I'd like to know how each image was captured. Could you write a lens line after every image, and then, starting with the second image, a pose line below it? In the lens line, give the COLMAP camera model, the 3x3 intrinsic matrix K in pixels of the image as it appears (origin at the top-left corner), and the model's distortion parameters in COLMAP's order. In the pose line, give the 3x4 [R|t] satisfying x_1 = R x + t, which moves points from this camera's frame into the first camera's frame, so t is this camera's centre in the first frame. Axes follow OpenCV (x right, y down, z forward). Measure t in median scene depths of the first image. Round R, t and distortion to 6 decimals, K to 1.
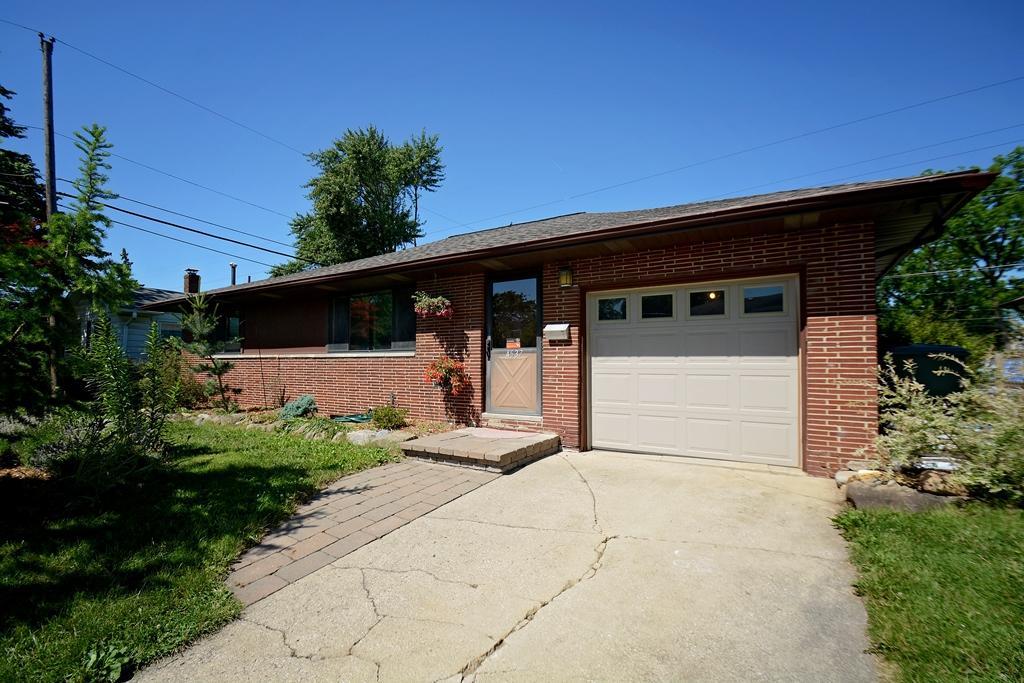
lens RADIAL K [[449.6, 0, 511.0], [0, 449.6, 347.5], [0, 0, 1]] dist [-0.007763, -0.004577]
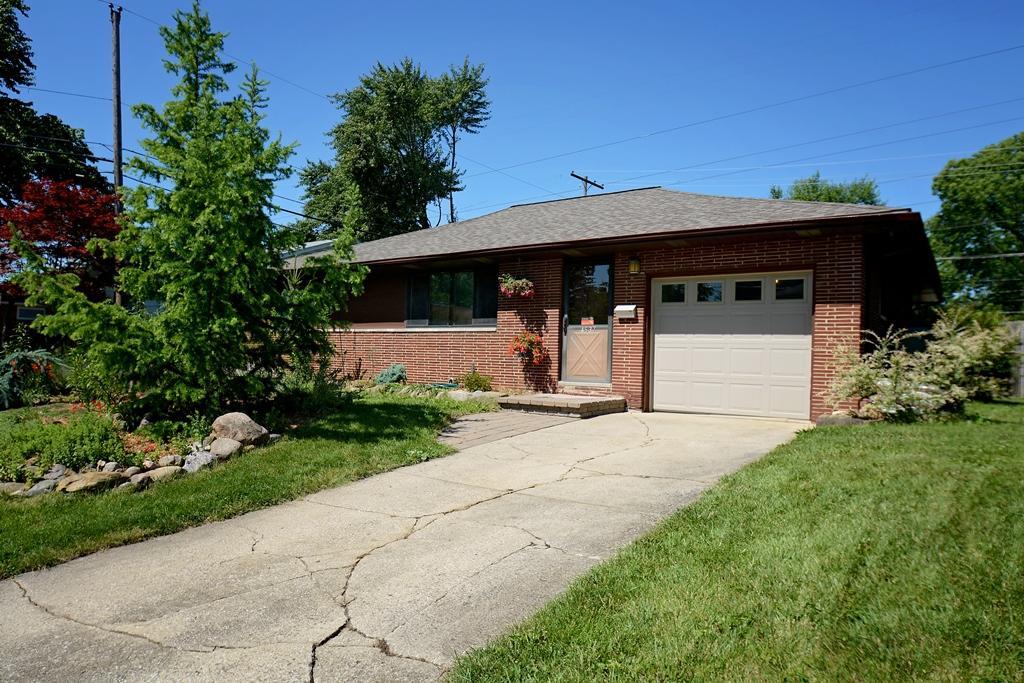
lens RADIAL K [[645.4, 0, 514.5], [0, 645.4, 340.2], [0, 0, 1]] dist [-0.048543, 0.002763]
pose [[0.996985, 0.023275, -0.074016, -0.055958], [-0.022604, 0.999696, 0.009890, 0.026855], [0.074224, -0.008187, 0.997208, -0.637150]]
